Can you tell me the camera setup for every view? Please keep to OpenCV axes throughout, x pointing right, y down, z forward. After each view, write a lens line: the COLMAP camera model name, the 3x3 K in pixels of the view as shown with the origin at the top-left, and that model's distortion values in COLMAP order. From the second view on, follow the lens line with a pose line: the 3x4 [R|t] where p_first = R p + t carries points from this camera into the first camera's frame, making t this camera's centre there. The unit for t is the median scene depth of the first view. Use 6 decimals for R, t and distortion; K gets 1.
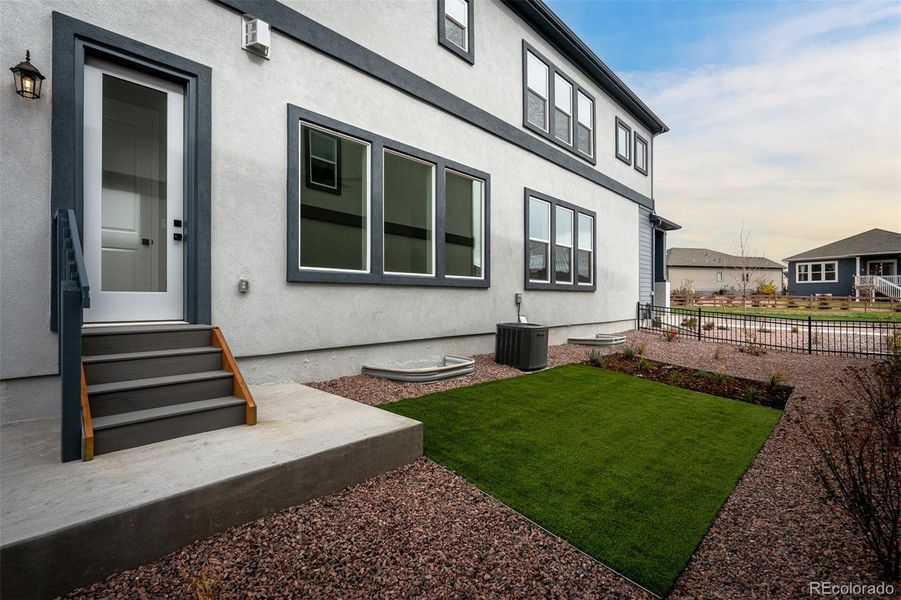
lens RADIAL K [[405.0, 0, 449.8], [0, 405.0, 302.1], [0, 0, 1]] dist [0.000583, -0.000312]
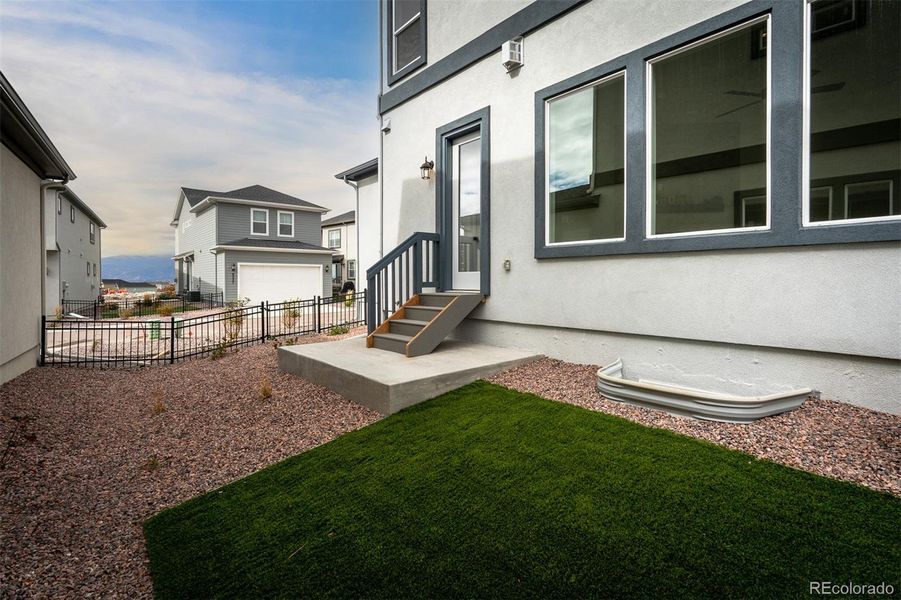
lens RADIAL K [[405.0, 0, 440.7], [0, 405.0, 278.5], [0, 0, 1]] dist [0.000583, -0.000312]
pose [[-0.061742, -0.000563, -0.998092, 0.736348], [-0.000528, 1.000000, -0.000531, 0.002929], [0.998092, 0.000495, -0.061742, 0.874392]]
